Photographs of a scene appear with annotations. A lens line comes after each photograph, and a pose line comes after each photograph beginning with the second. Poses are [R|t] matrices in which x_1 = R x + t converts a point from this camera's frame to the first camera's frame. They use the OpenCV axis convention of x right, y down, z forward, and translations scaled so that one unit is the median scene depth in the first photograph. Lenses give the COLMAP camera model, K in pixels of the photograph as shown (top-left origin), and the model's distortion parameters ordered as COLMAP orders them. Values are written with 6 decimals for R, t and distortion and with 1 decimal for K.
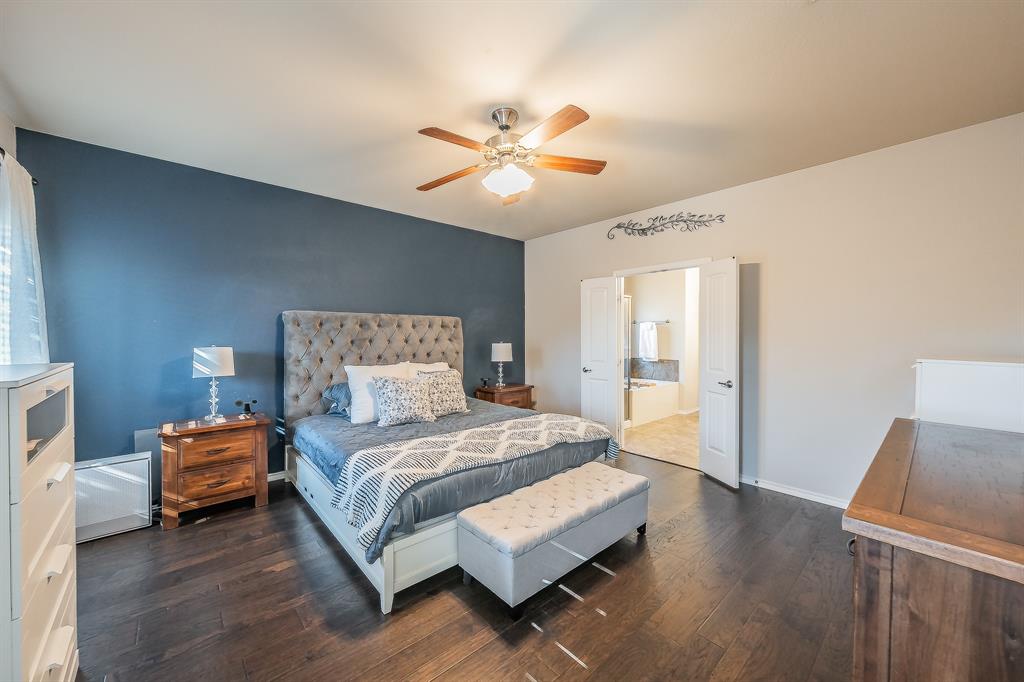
lens RADIAL K [[368.4, 0, 505.9], [0, 368.4, 337.1], [0, 0, 1]] dist [-0.006709, 0.000902]
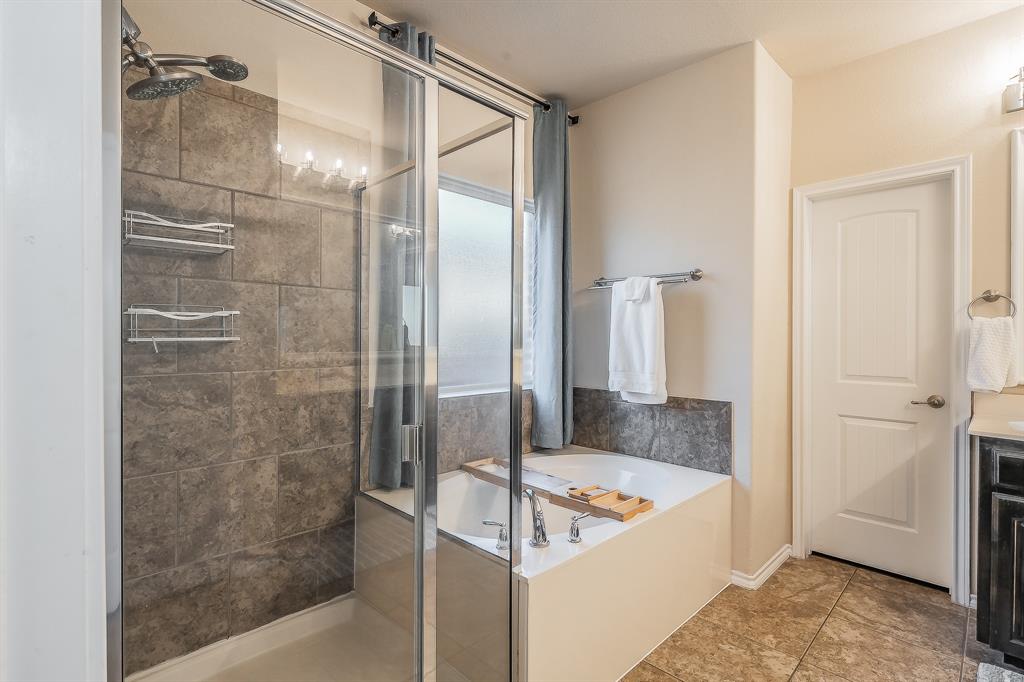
lens RADIAL K [[496.6, 0, 530.5], [0, 496.6, 337.1], [0, 0, 1]] dist [0.002114, 0.000478]
pose [[0.997888, 0.002484, 0.064903, 0.285536], [-0.002312, 0.999994, -0.002730, 0.011802], [-0.064910, 0.002574, 0.997888, 0.618712]]
